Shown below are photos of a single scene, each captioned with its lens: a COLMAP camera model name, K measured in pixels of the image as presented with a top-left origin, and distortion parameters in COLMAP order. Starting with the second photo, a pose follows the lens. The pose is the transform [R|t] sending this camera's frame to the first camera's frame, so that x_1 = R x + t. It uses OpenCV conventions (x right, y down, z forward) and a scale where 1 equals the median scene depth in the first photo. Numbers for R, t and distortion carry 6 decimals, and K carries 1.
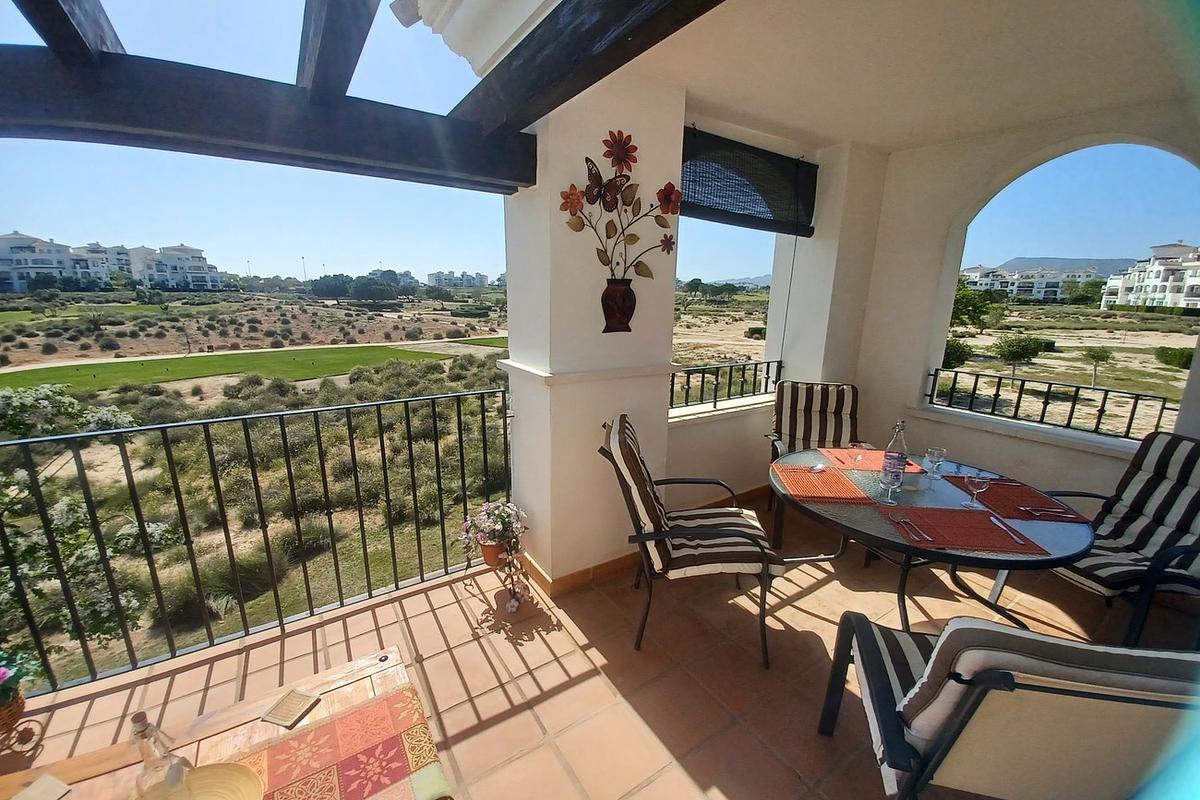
lens RADIAL K [[475.1, 0, 598.2], [0, 475.1, 409.2], [0, 0, 1]] dist [0.017522, -0.014392]
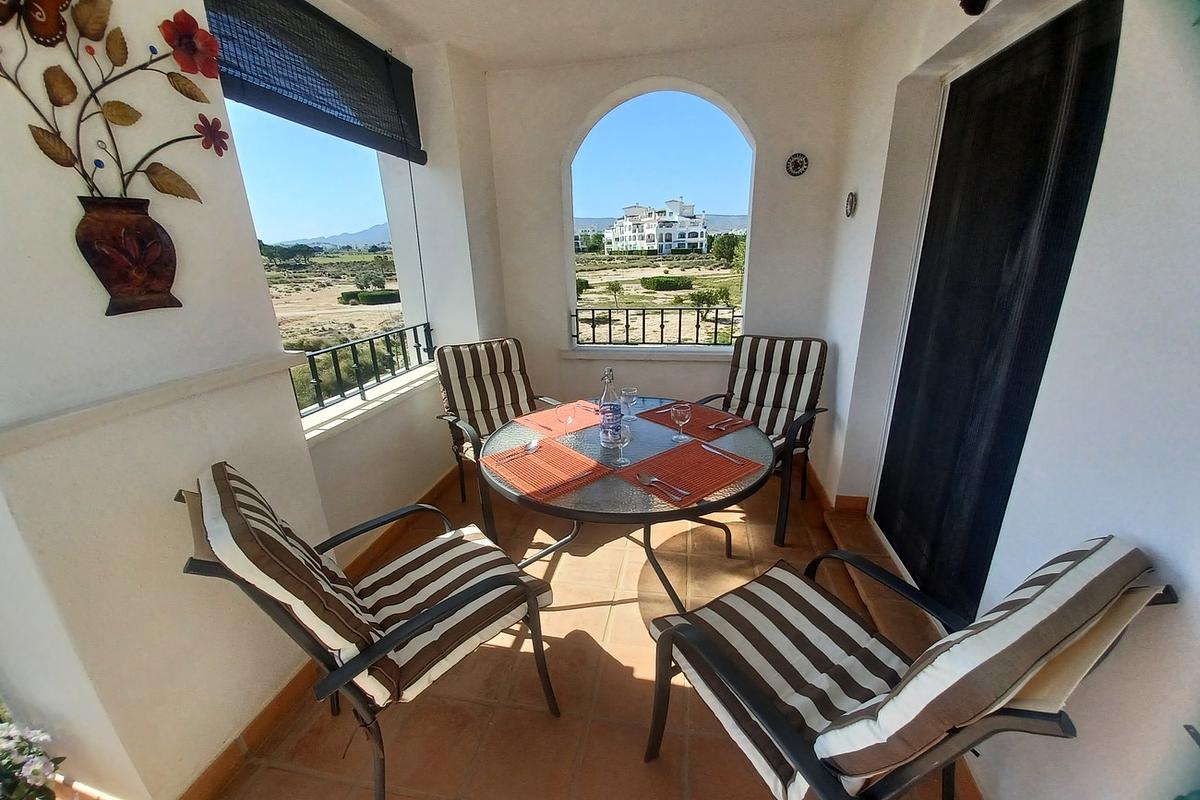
lens RADIAL K [[468.1, 0, 598.4], [0, 468.1, 410.5], [0, 0, 1]] dist [0.013581, -0.017603]
pose [[0.696007, -0.265877, 0.666996, 0.010732], [0.207894, 0.963750, 0.167233, -0.030134], [-0.687281, 0.022269, 0.726050, 0.215961]]
